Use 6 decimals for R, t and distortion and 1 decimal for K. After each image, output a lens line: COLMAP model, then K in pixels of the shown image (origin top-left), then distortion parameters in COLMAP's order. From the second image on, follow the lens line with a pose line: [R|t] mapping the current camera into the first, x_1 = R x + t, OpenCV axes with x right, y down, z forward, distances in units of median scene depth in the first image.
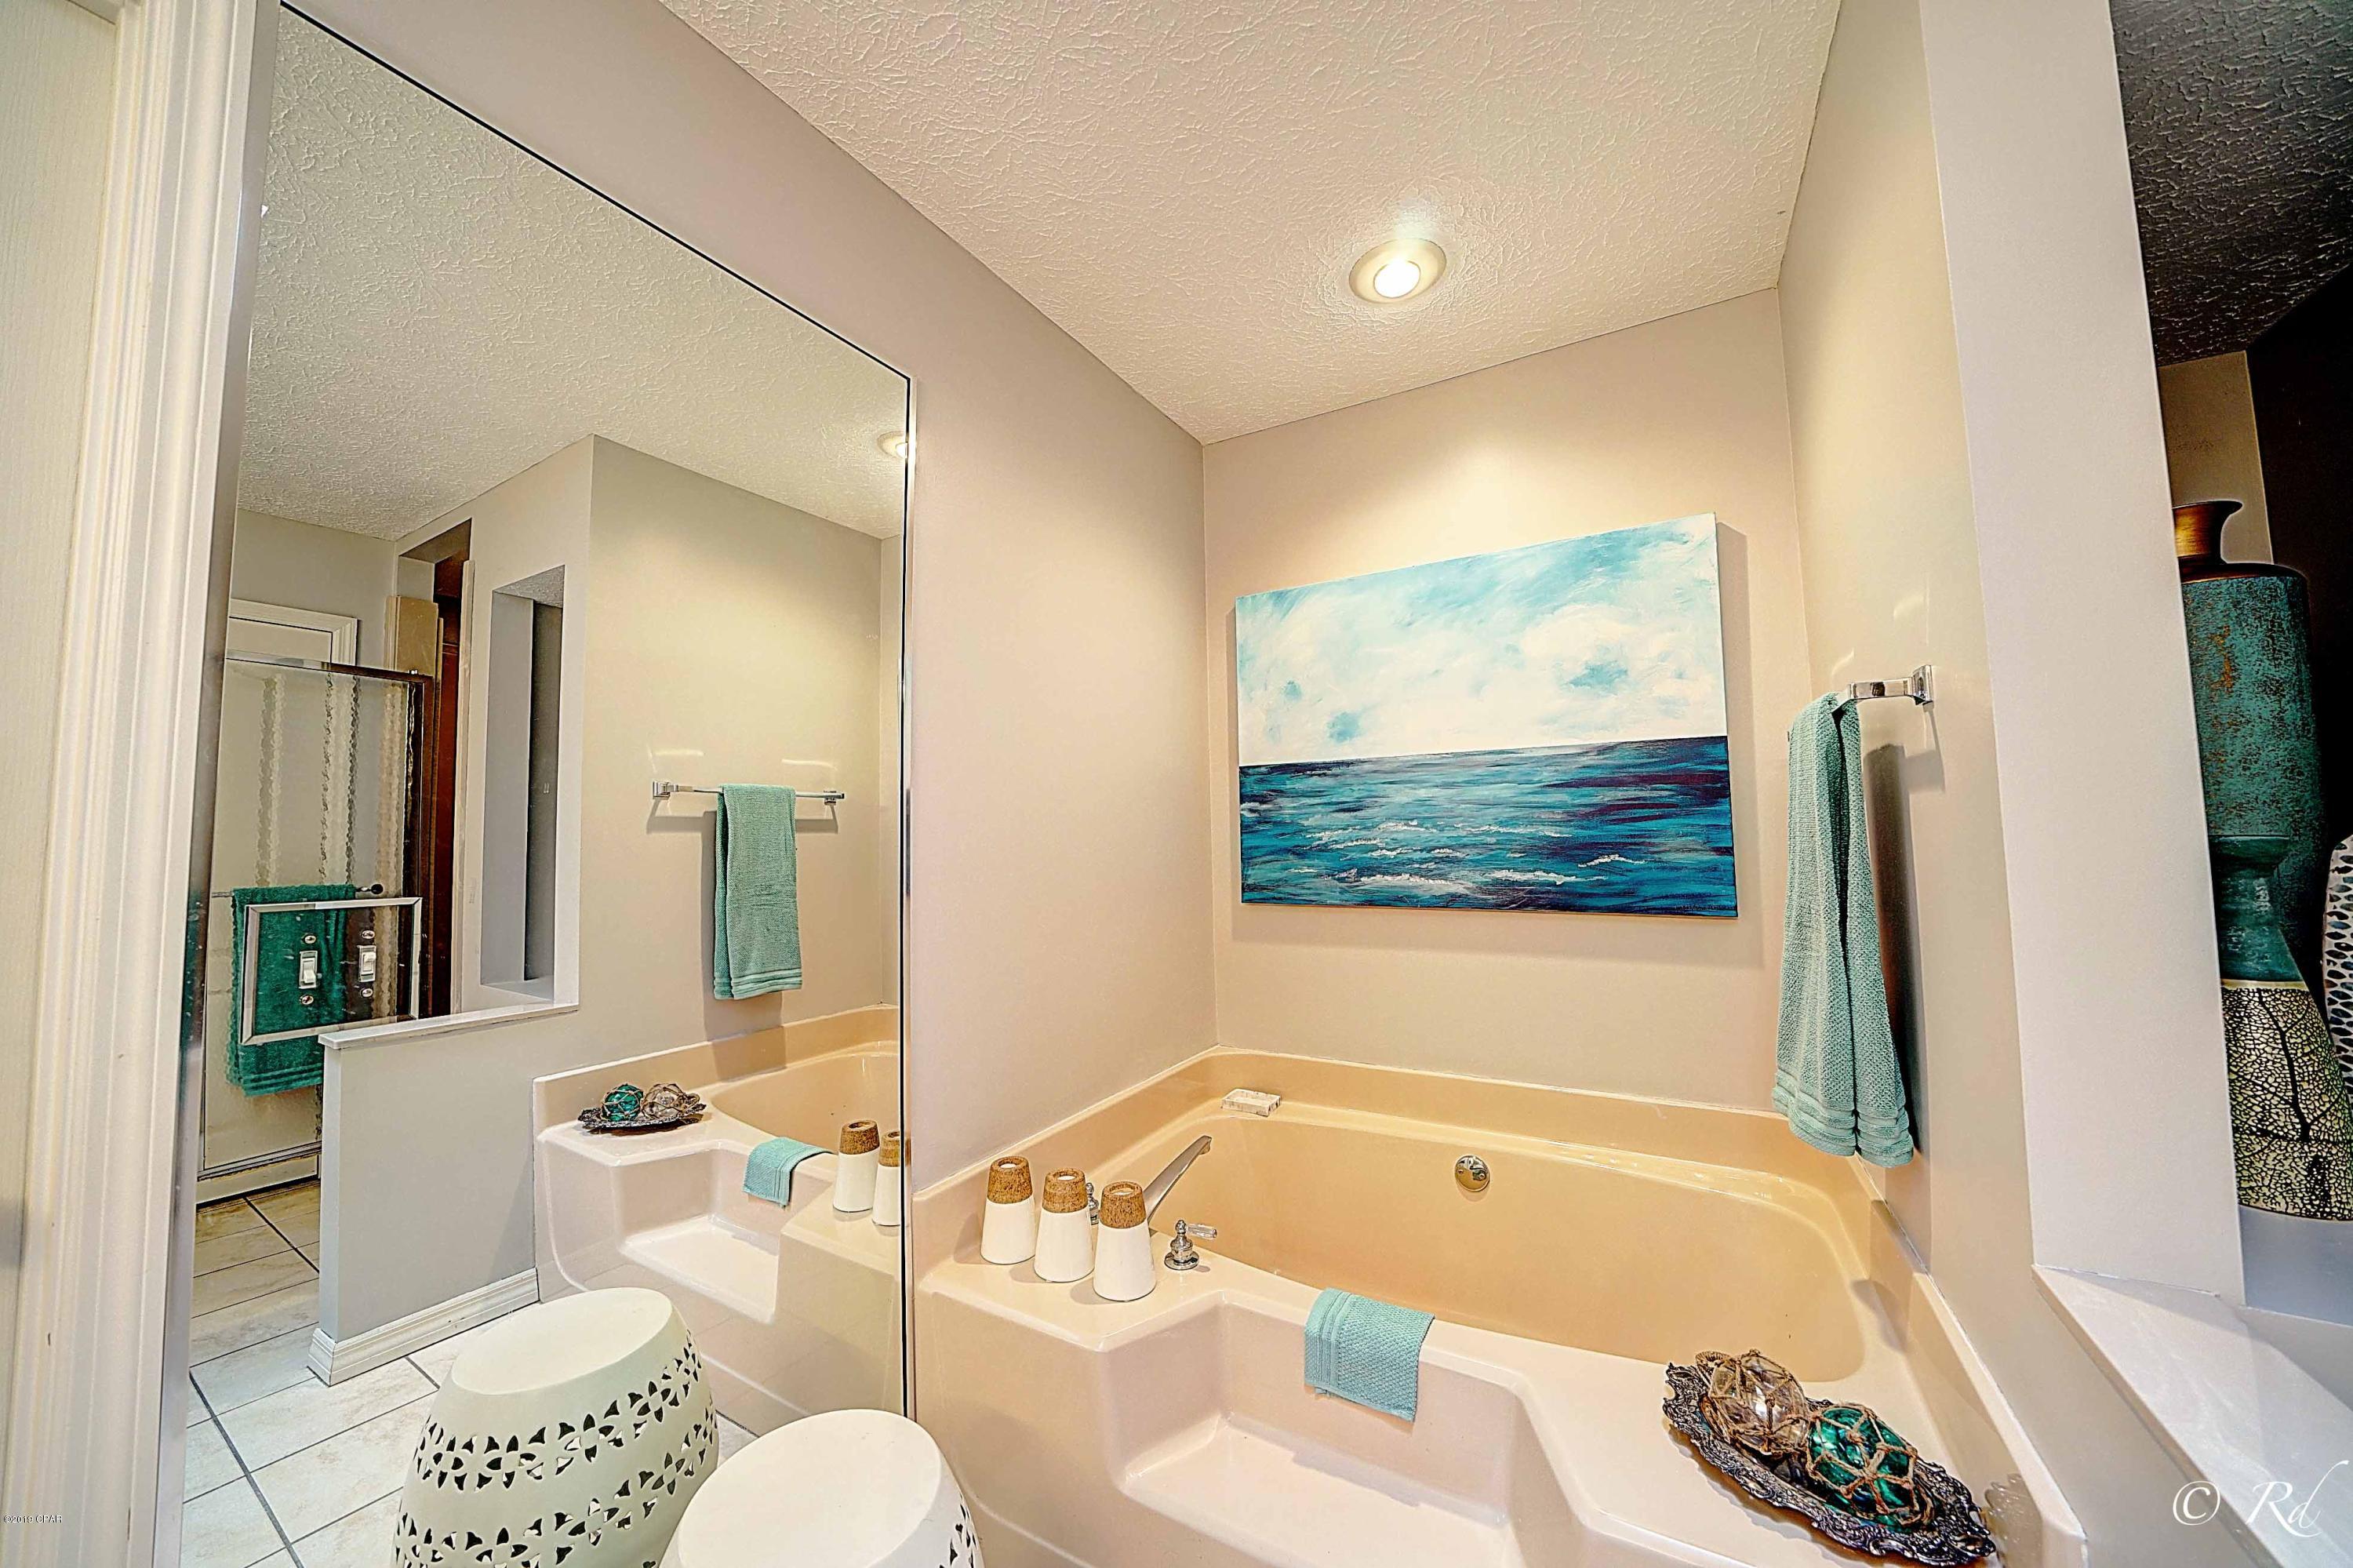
lens RADIAL K [[815.9, 0, 1188.2], [0, 815.9, 787.1], [0, 0, 1]] dist [-0.022438, 0.001945]
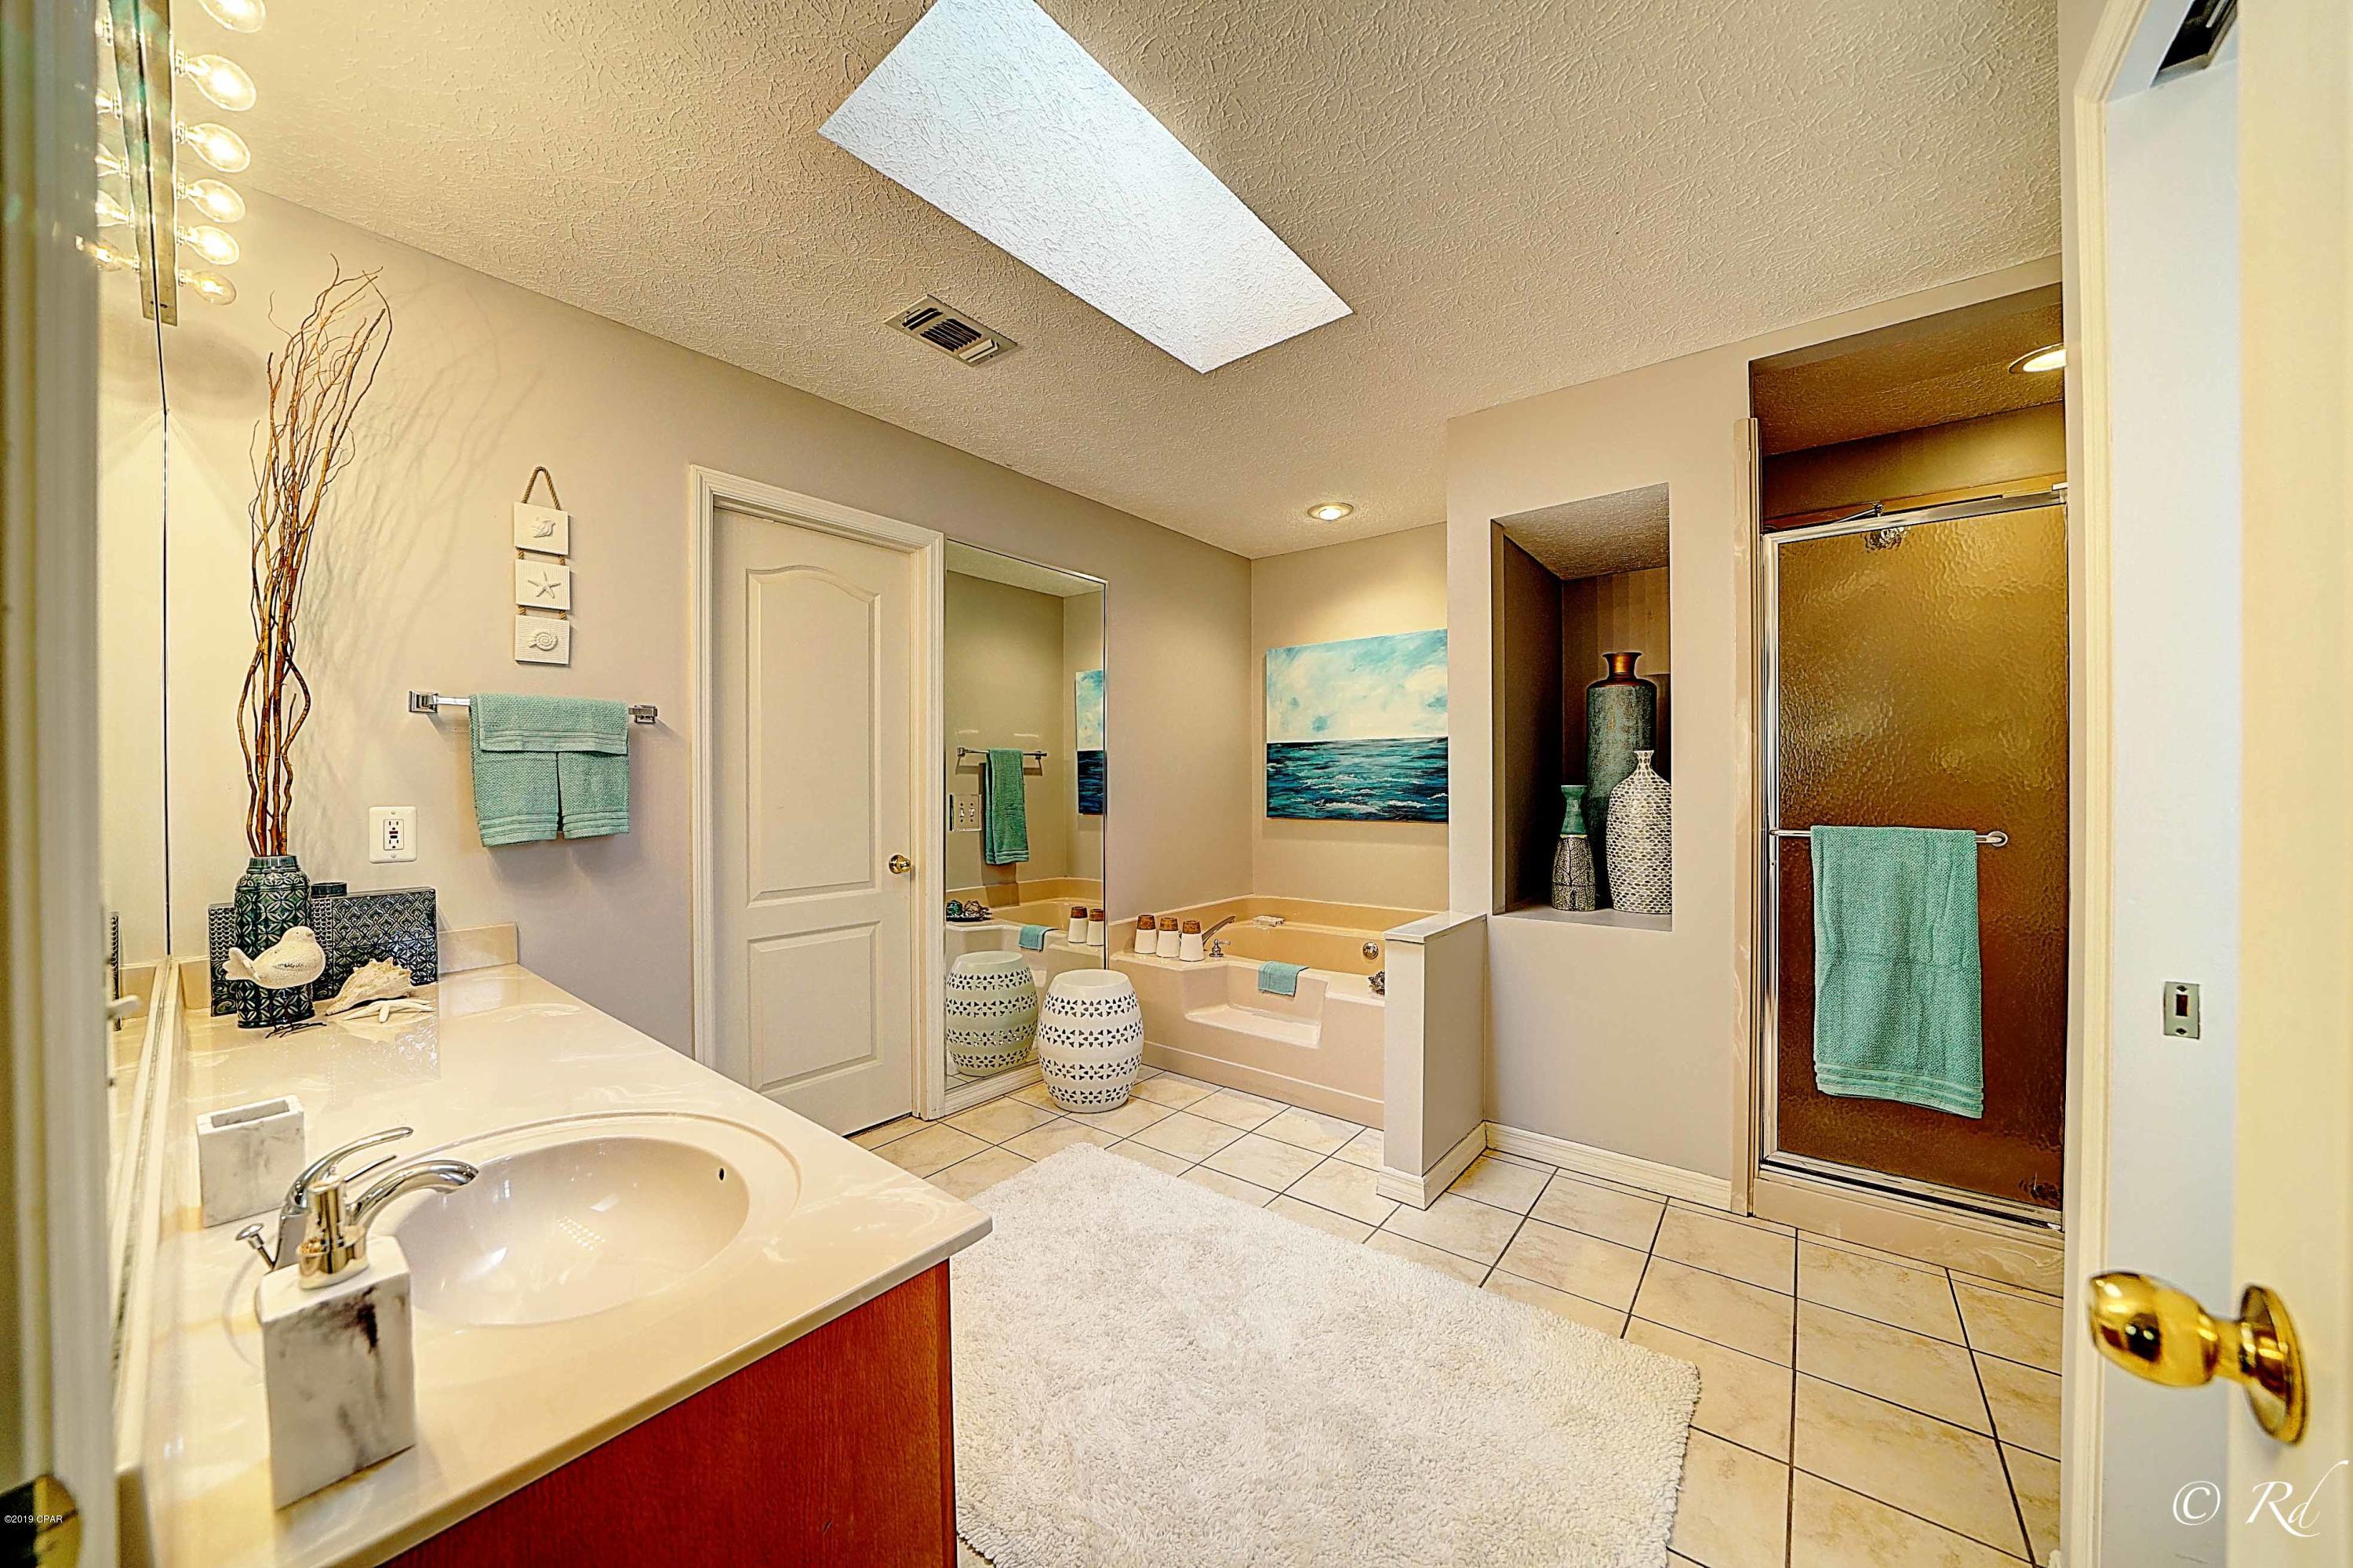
lens RADIAL K [[815.9, 0, 1178.3], [0, 815.9, 785.2], [0, 0, 1]] dist [-0.022438, 0.001945]
pose [[0.987970, 0.018111, -0.153580, 0.160323], [-0.008291, 0.997894, 0.064340, -0.050513], [0.154422, -0.062293, 0.986039, -0.904698]]
